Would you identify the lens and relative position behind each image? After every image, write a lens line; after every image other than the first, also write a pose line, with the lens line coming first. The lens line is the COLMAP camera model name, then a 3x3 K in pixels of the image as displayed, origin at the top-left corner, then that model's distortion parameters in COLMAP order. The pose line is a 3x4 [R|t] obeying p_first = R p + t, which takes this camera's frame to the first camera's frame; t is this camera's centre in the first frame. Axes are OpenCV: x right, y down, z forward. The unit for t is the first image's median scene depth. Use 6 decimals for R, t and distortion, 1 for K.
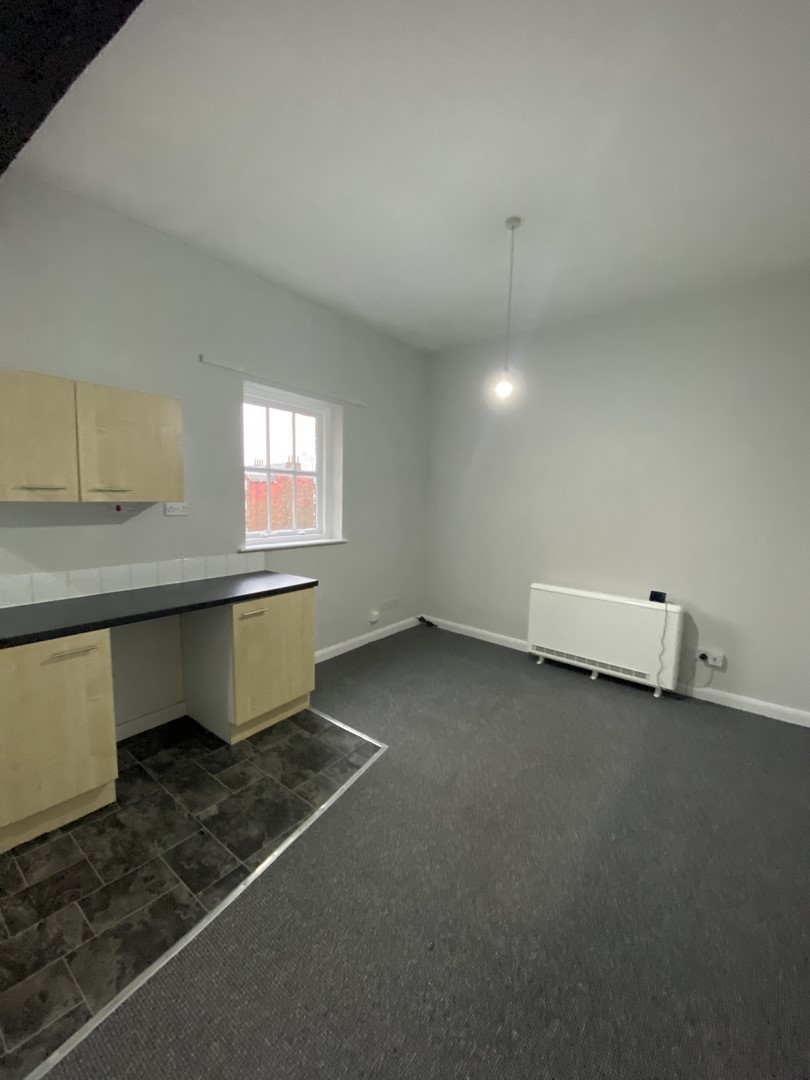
lens RADIAL K [[436.5, 0, 408.7], [0, 436.5, 537.6], [0, 0, 1]] dist [0.013372, -0.018401]
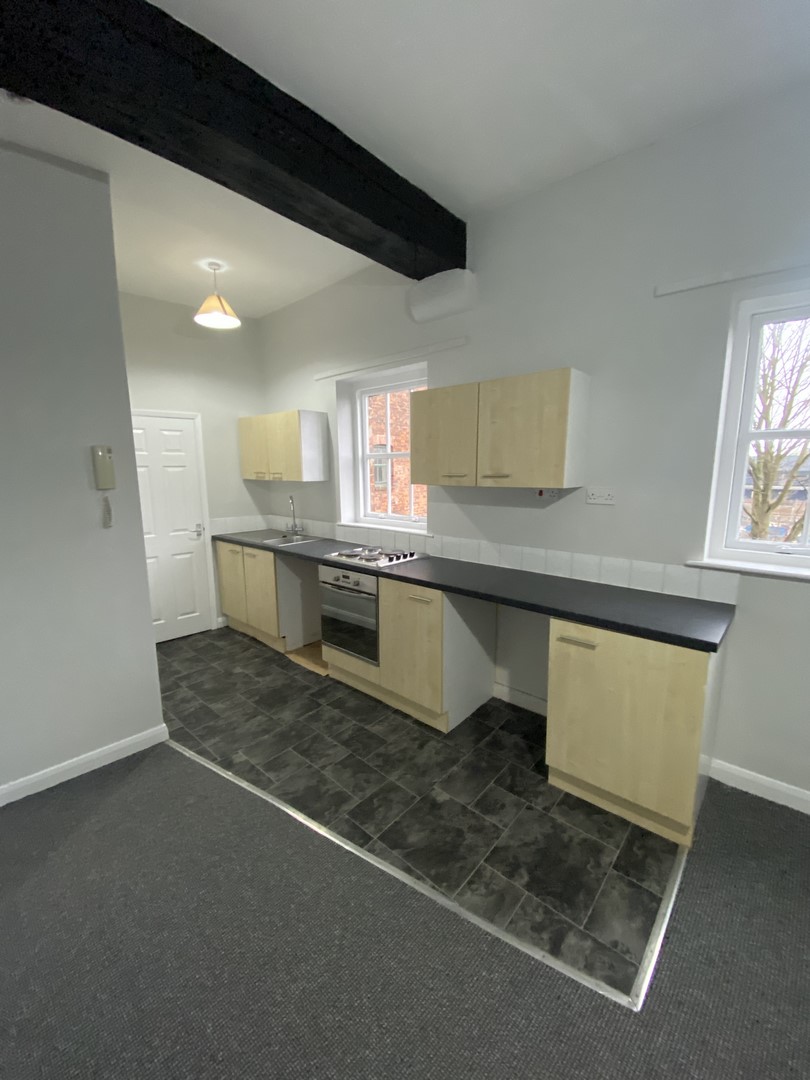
lens RADIAL K [[436.5, 0, 408.7], [0, 436.5, 537.6], [0, 0, 1]] dist [0.013372, -0.018401]
pose [[-0.084790, 0.135349, -0.987163, 0.369382], [-0.090436, 0.985596, 0.142902, -0.078635], [0.992286, 0.101392, -0.071329, 0.735449]]
